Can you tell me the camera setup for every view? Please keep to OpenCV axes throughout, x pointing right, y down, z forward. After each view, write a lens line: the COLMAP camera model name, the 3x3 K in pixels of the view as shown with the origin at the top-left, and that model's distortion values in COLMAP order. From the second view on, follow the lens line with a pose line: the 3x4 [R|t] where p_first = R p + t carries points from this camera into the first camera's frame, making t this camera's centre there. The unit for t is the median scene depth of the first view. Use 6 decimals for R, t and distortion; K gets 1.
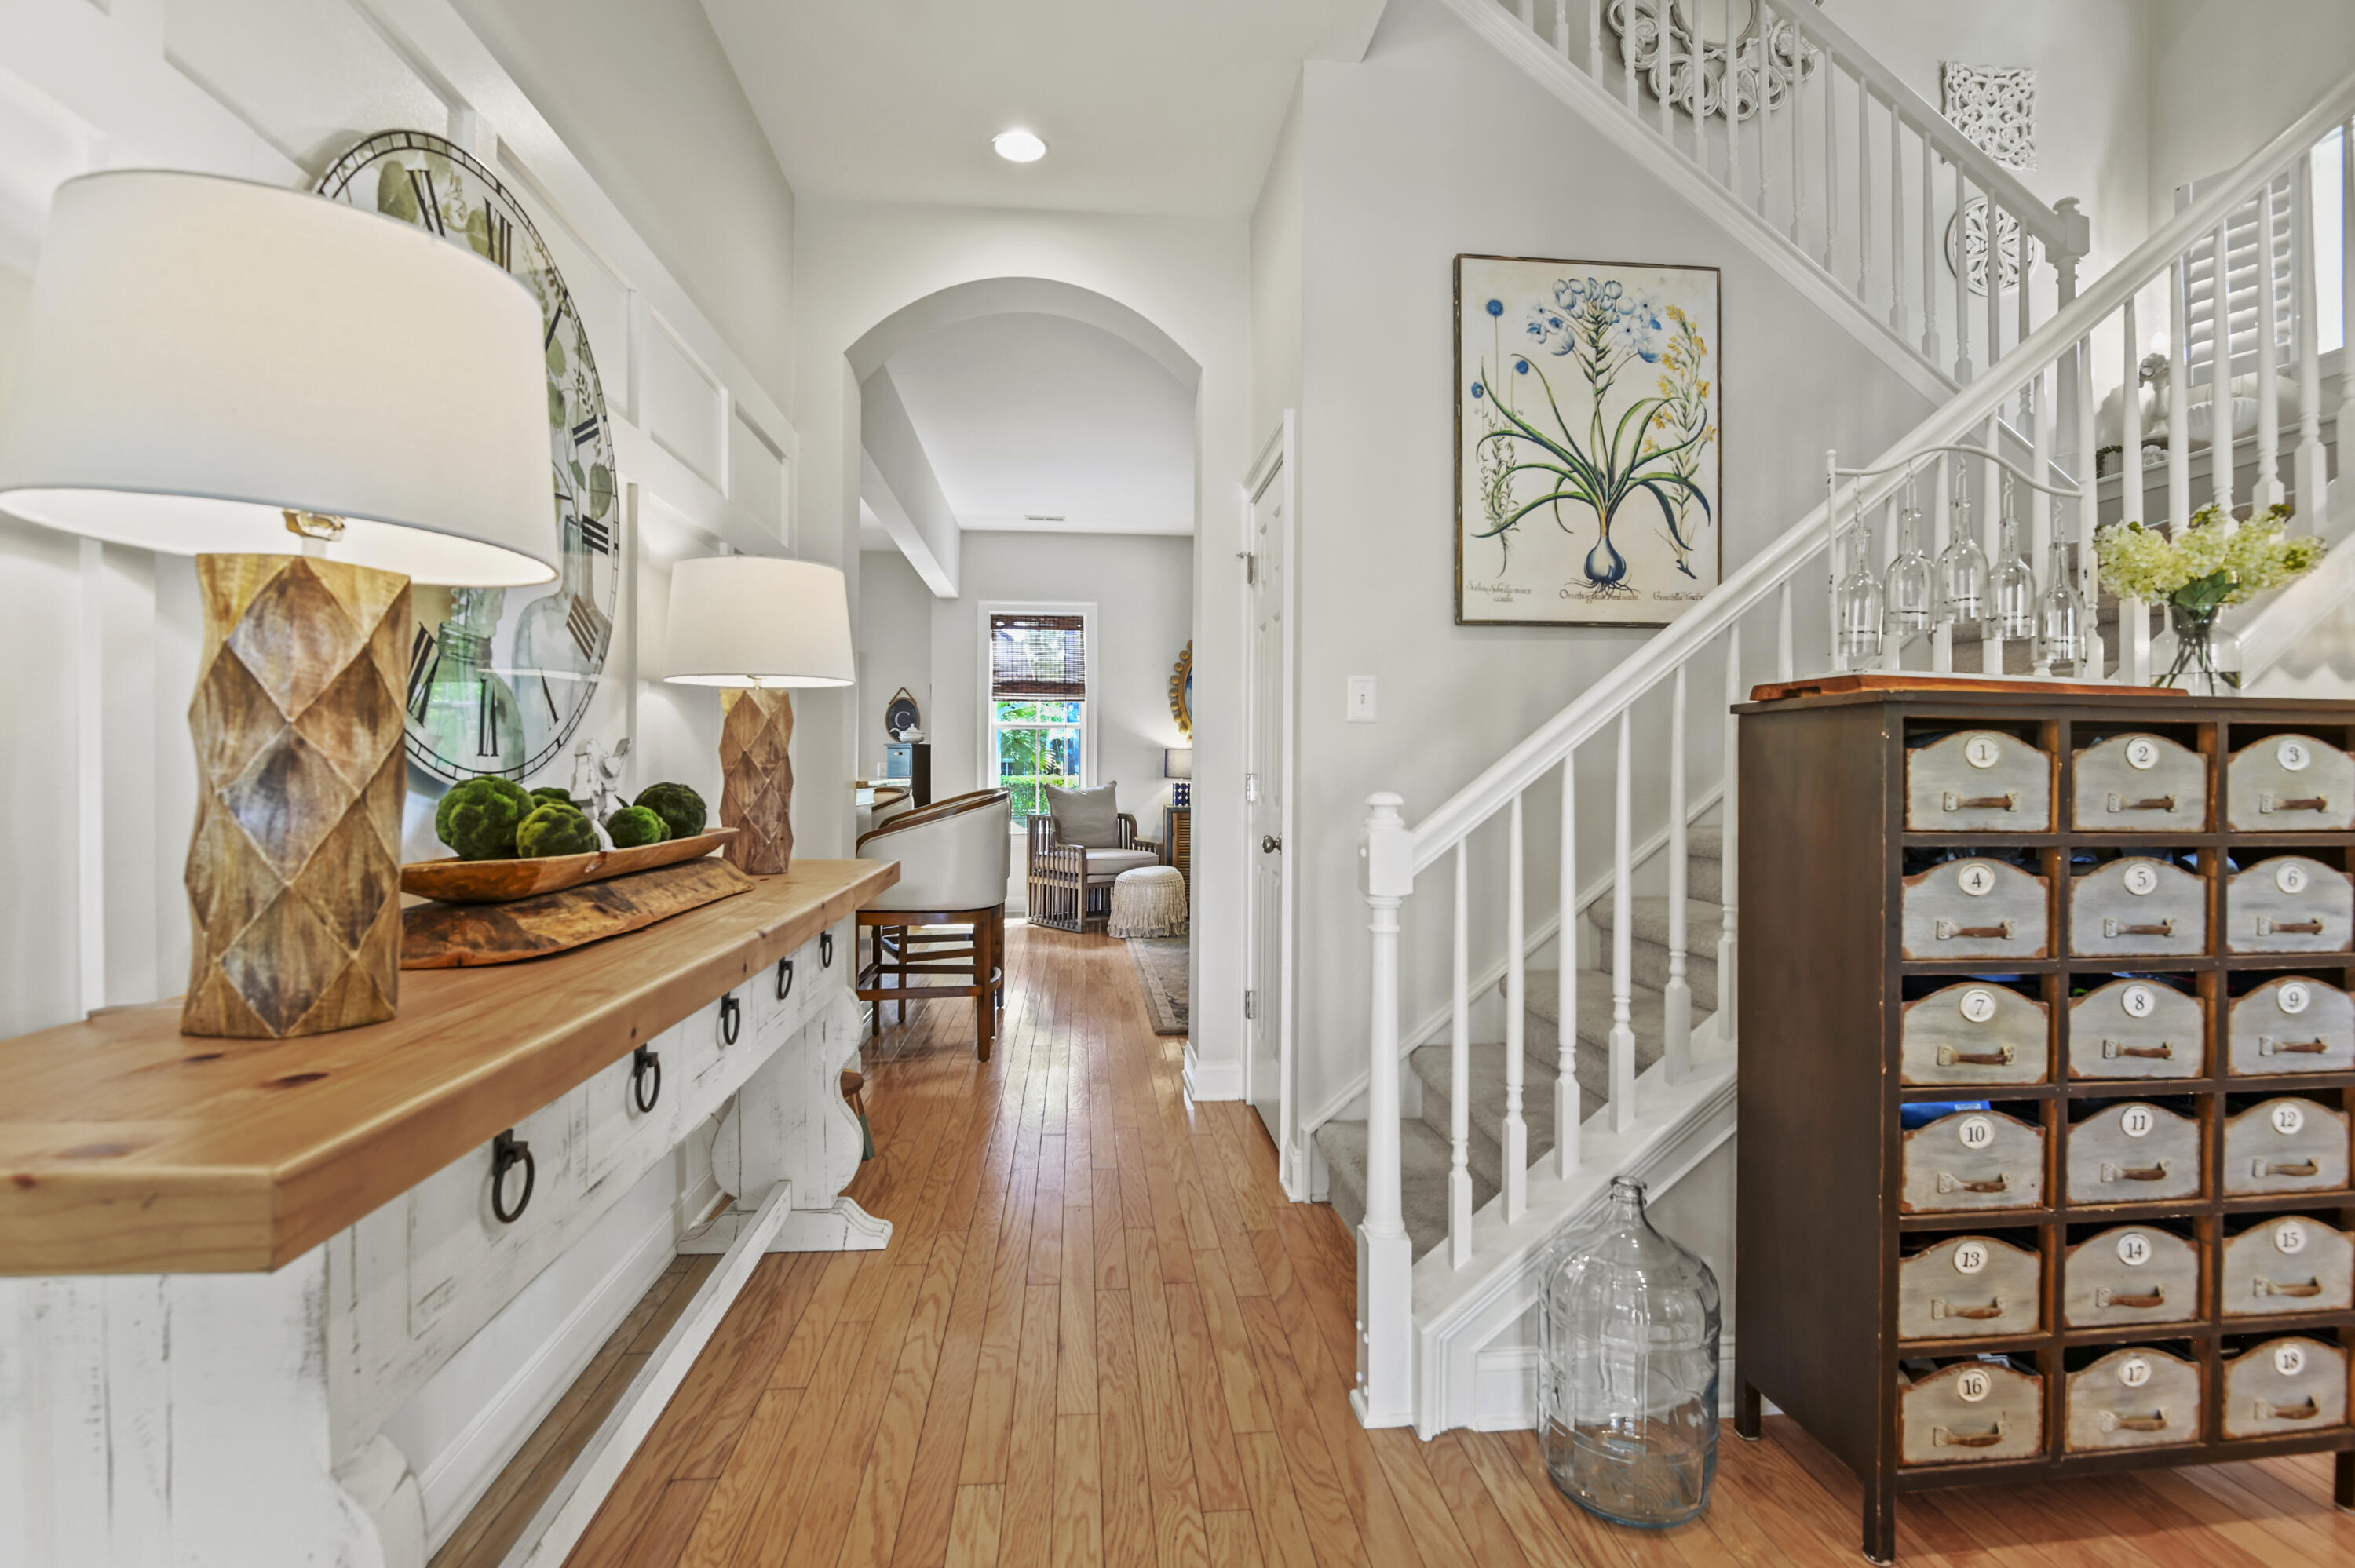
lens RADIAL K [[1135.3, 0, 1182.0], [0, 1135.3, 766.8], [0, 0, 1]] dist [-0.017142, -0.000050]
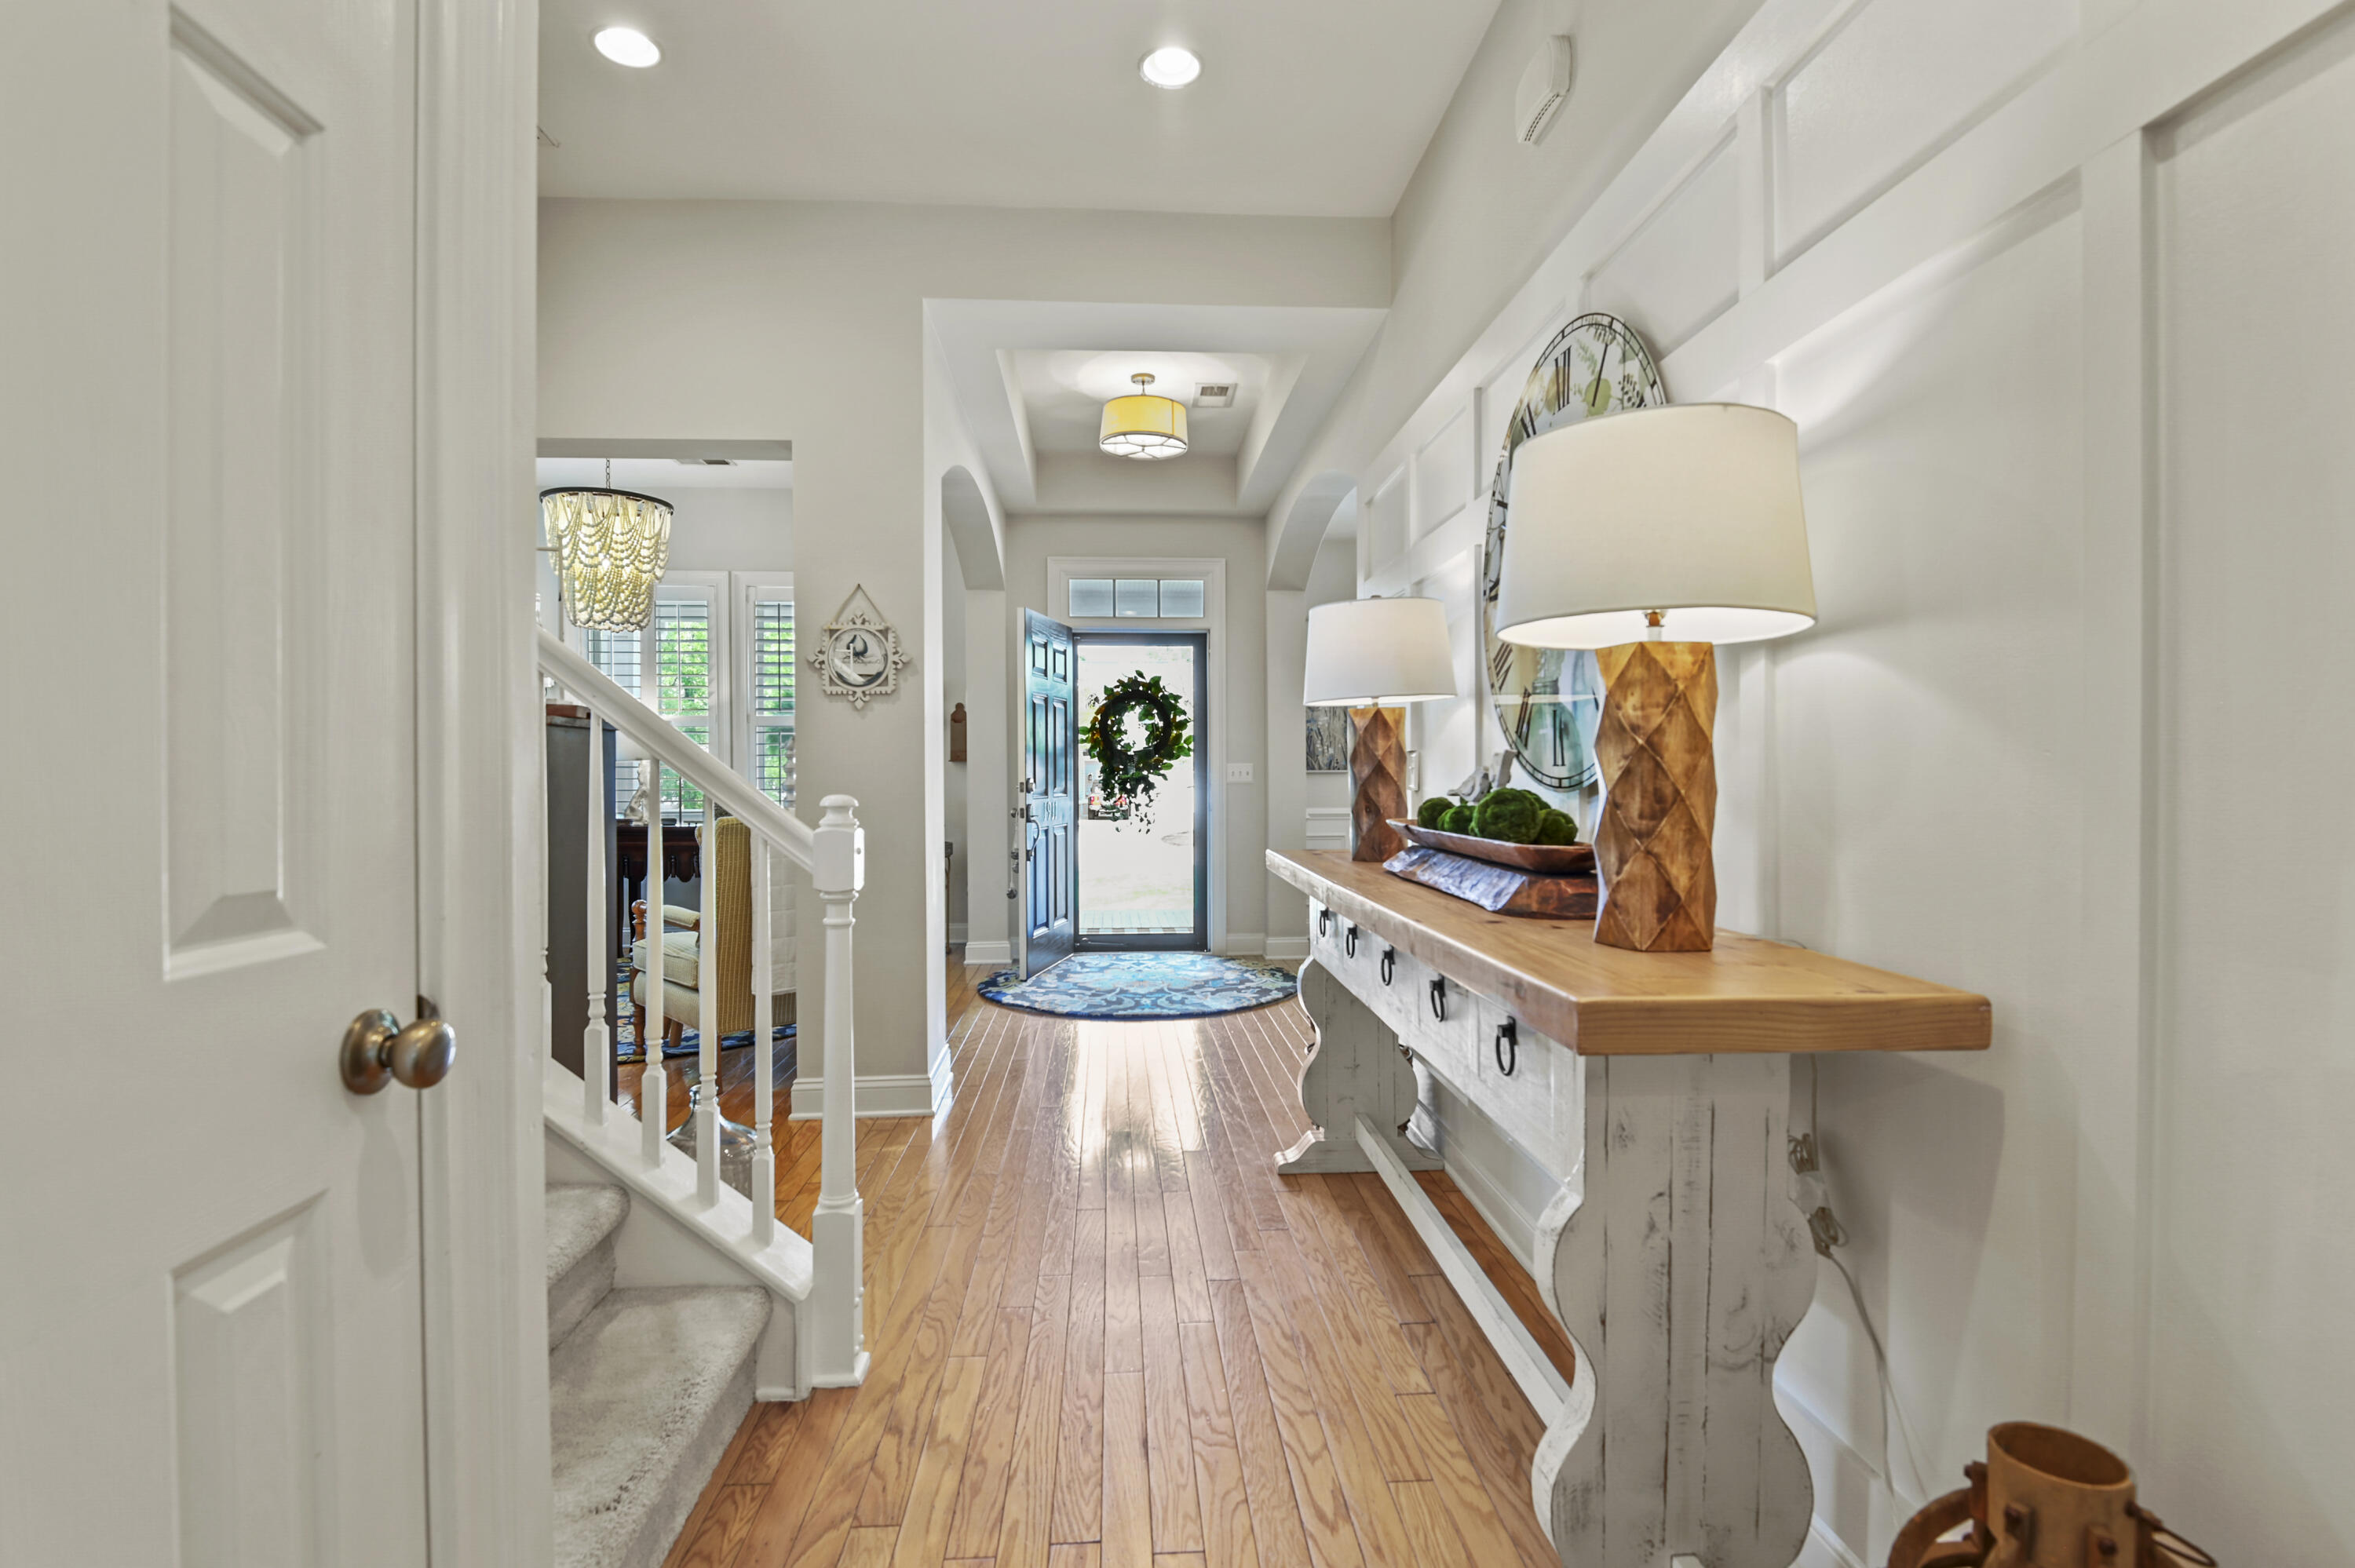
lens RADIAL K [[1135.3, 0, 1182.0], [0, 1135.3, 766.8], [0, 0, 1]] dist [-0.017142, -0.000050]
pose [[-0.999508, -0.002548, 0.031261, -0.189034], [-0.002800, 0.999964, -0.008022, 0.003335], [-0.031239, -0.008106, -0.999479, 2.174237]]
